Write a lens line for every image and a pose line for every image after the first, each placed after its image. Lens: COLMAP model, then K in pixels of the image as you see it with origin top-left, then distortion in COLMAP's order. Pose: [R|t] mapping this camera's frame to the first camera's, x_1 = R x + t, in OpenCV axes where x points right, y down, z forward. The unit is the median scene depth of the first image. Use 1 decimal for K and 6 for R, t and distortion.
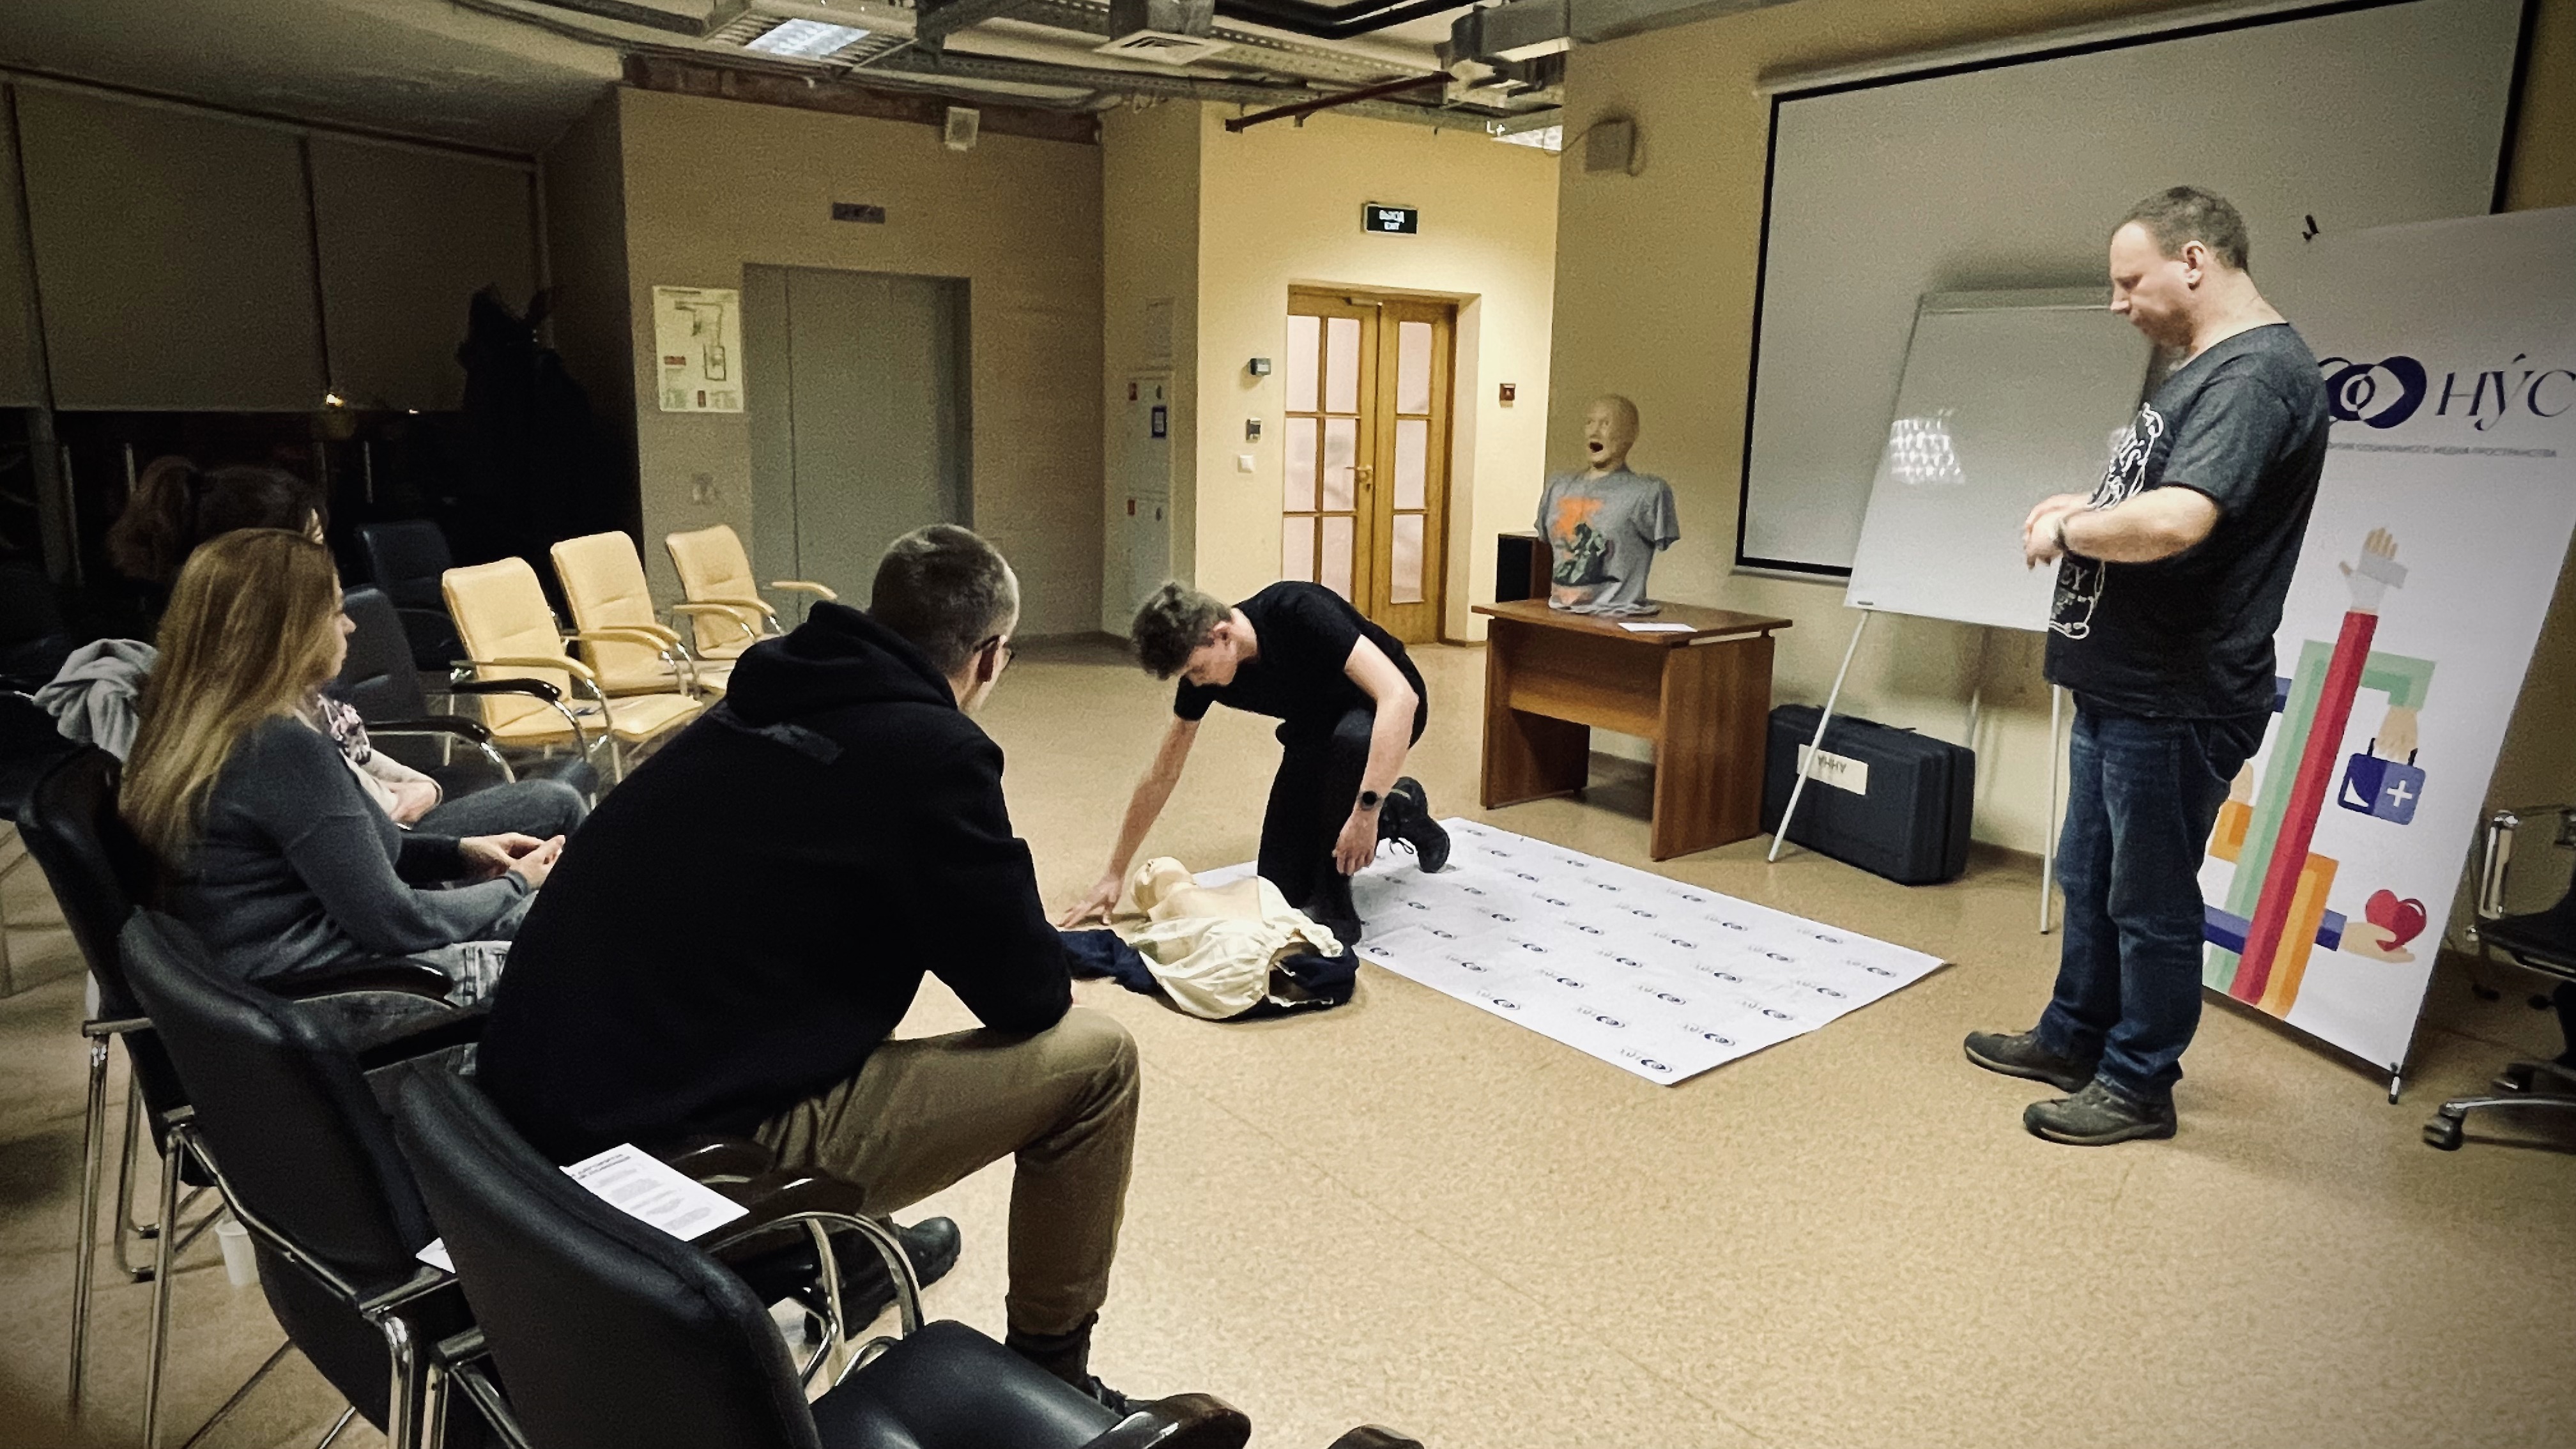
lens RADIAL K [[1497.2, 0, 1301.8], [0, 1497.2, 706.1], [0, 0, 1]] dist [-0.003036, -0.000467]
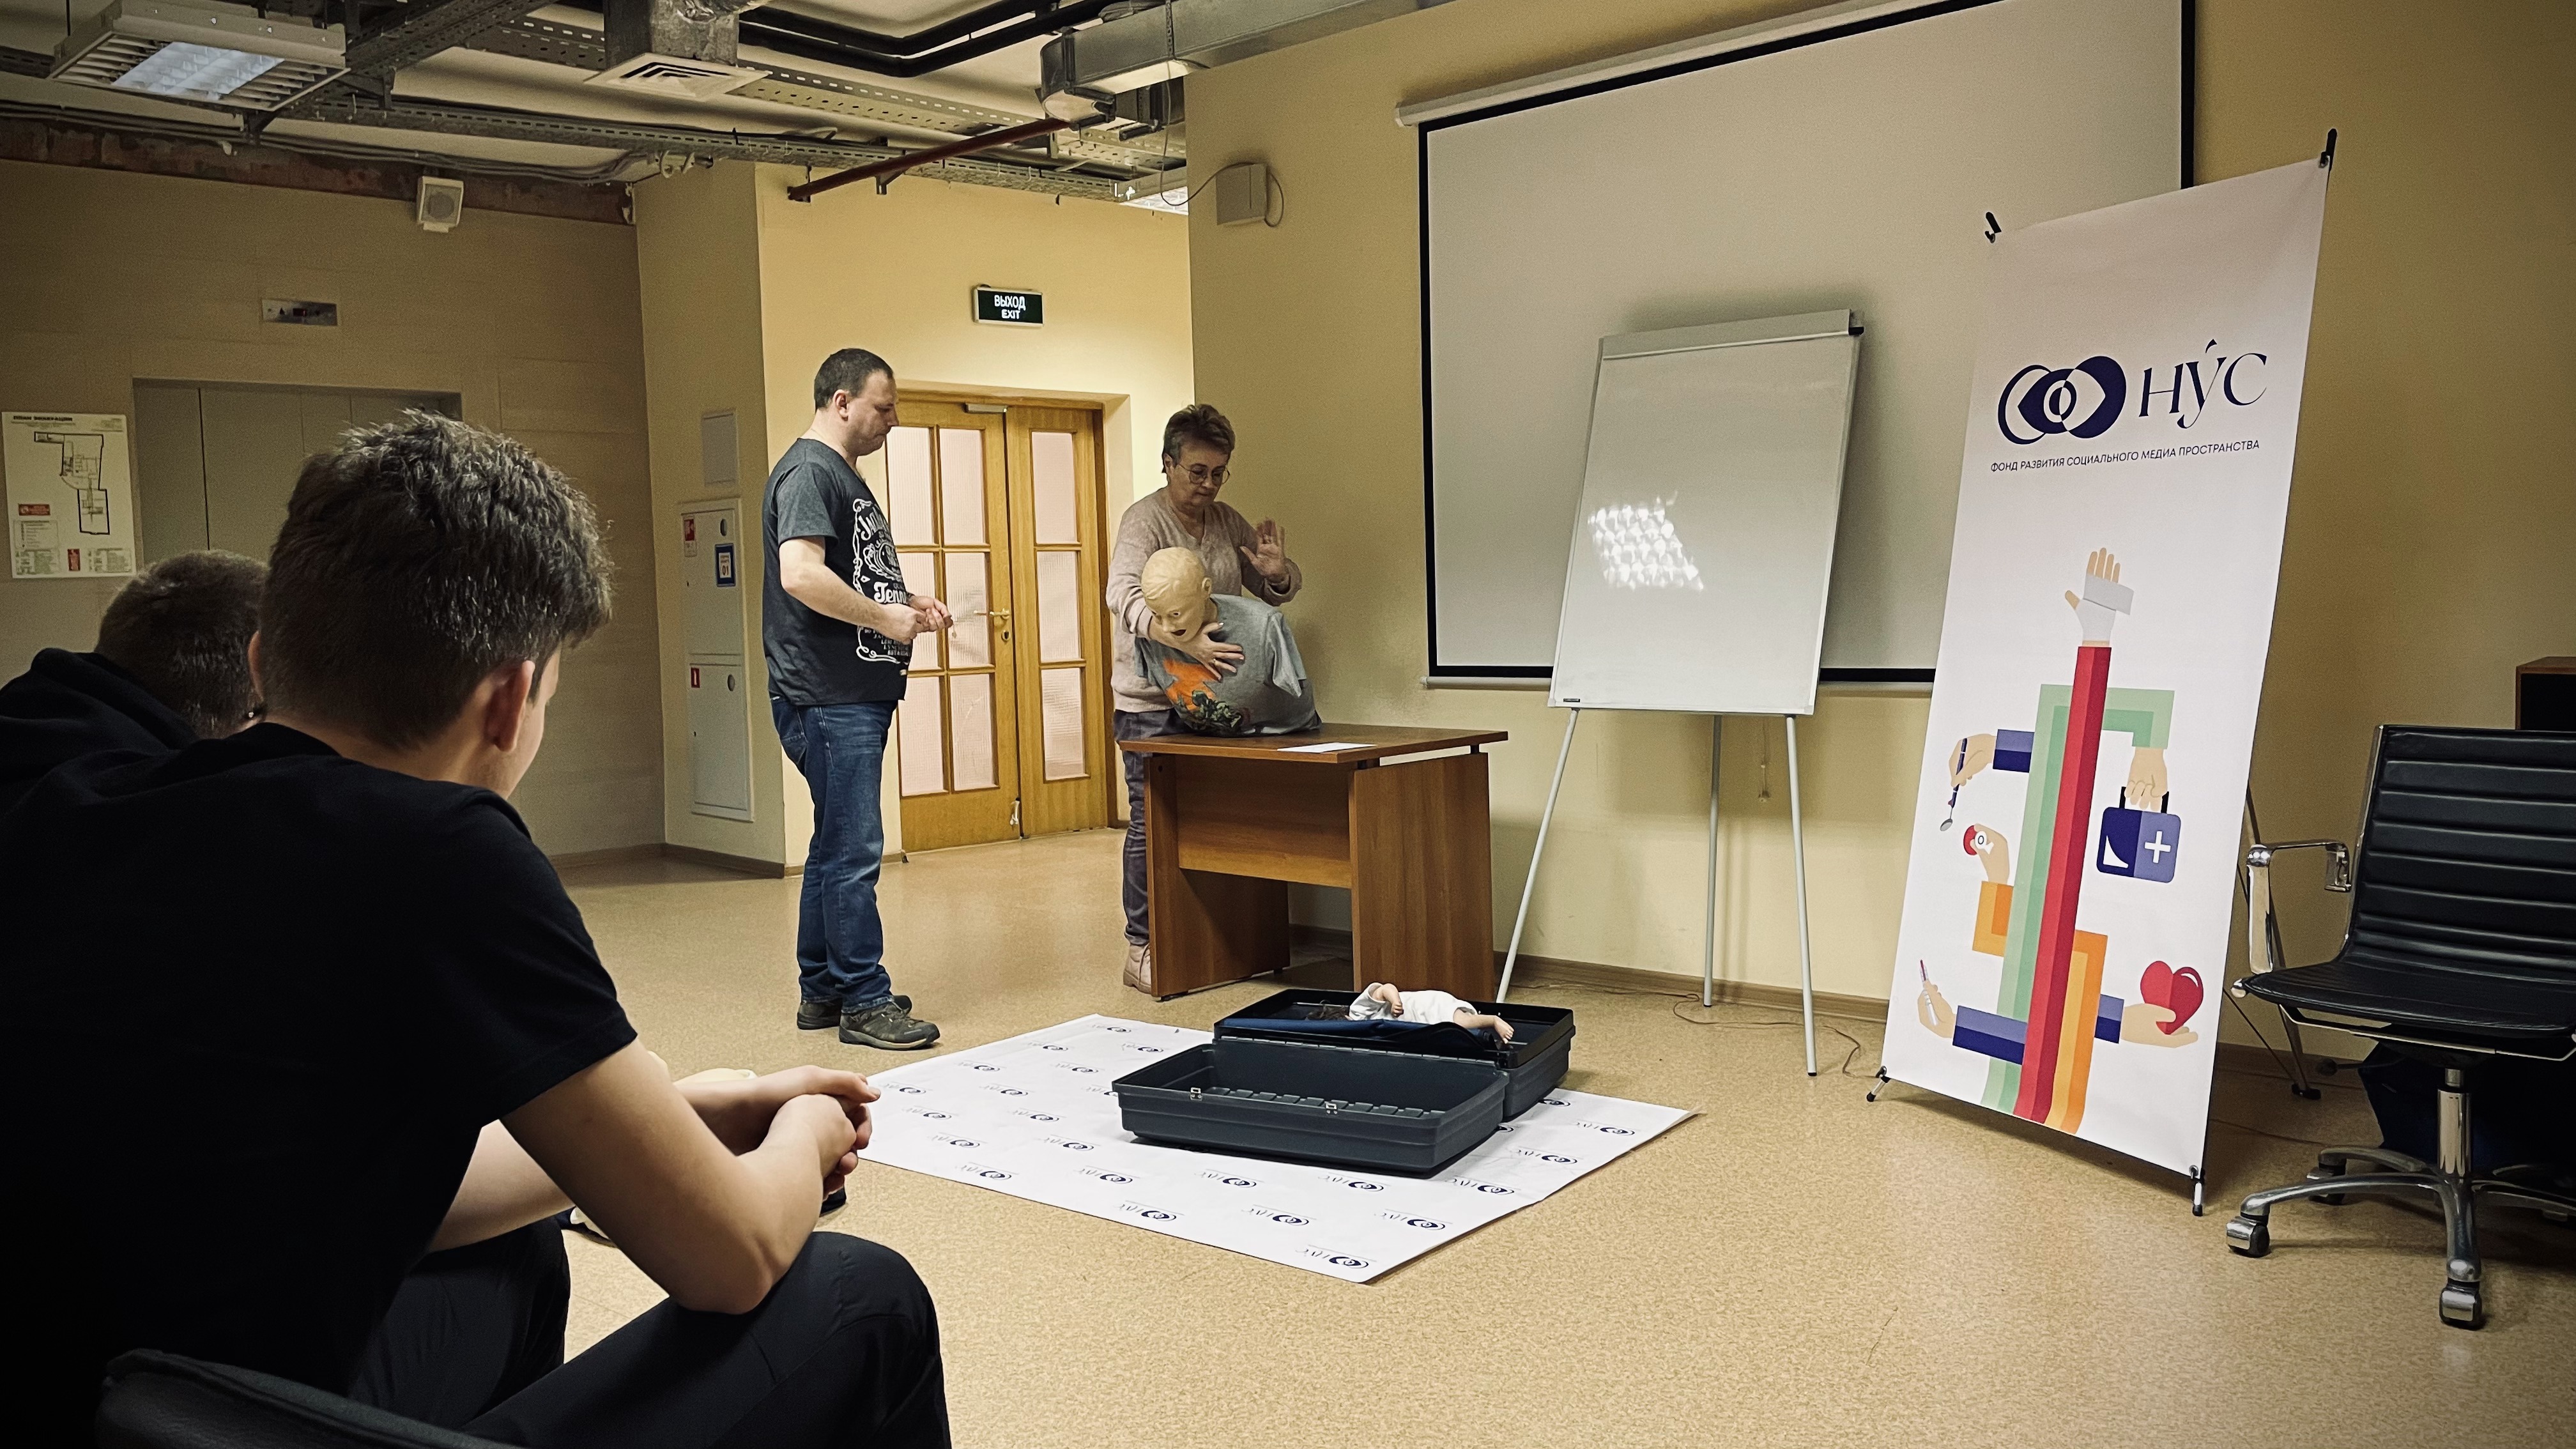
lens RADIAL K [[1905.0, 0, 1266.4], [0, 1905.0, 708.5], [0, 0, 1]] dist [0.085283, -0.113941]
pose [[0.986491, -0.061186, 0.151957, 0.058853], [0.080157, 0.989284, -0.122031, 0.063089], [-0.142862, 0.132563, 0.980825, -0.017395]]
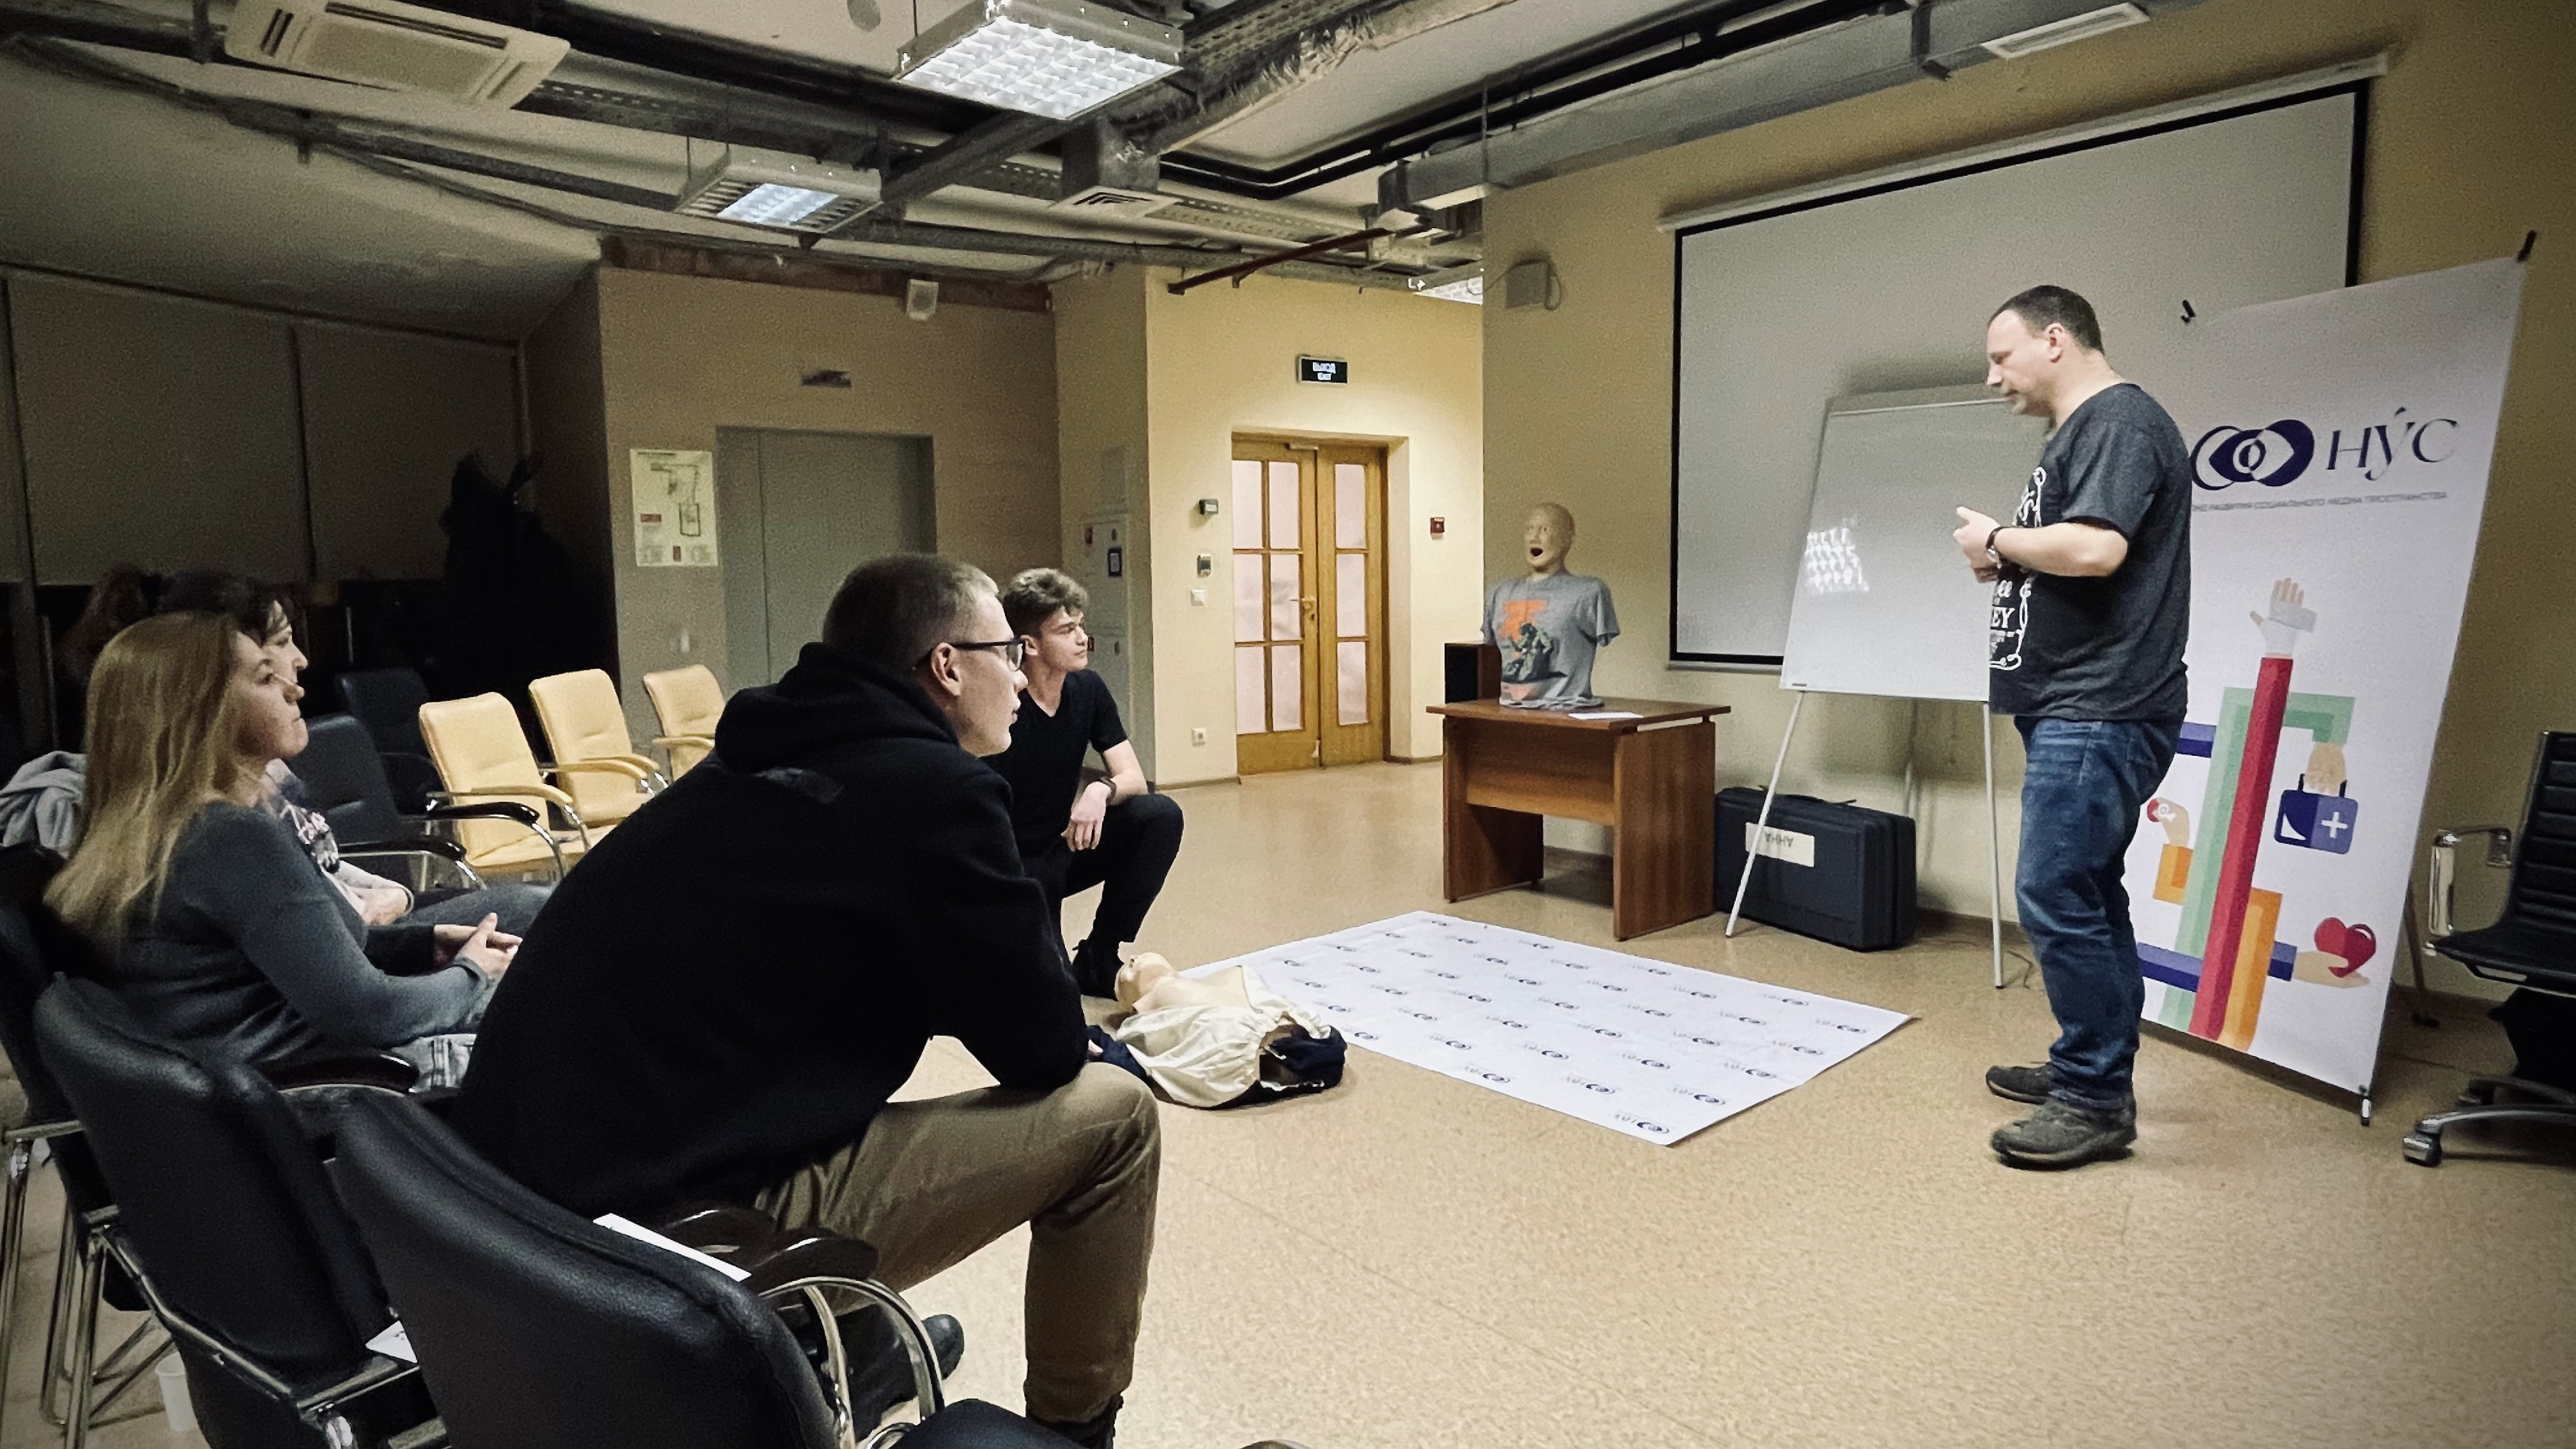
lens RADIAL K [[1392.9, 0, 1301.9], [0, 1392.9, 716.3], [0, 0, 1]] dist [-0.003736, 0.000843]
pose [[0.998232, -0.040741, 0.043279, -0.022157], [0.044547, 0.994858, -0.090961, 0.033662], [-0.039351, 0.092728, 0.994914, 0.045291]]
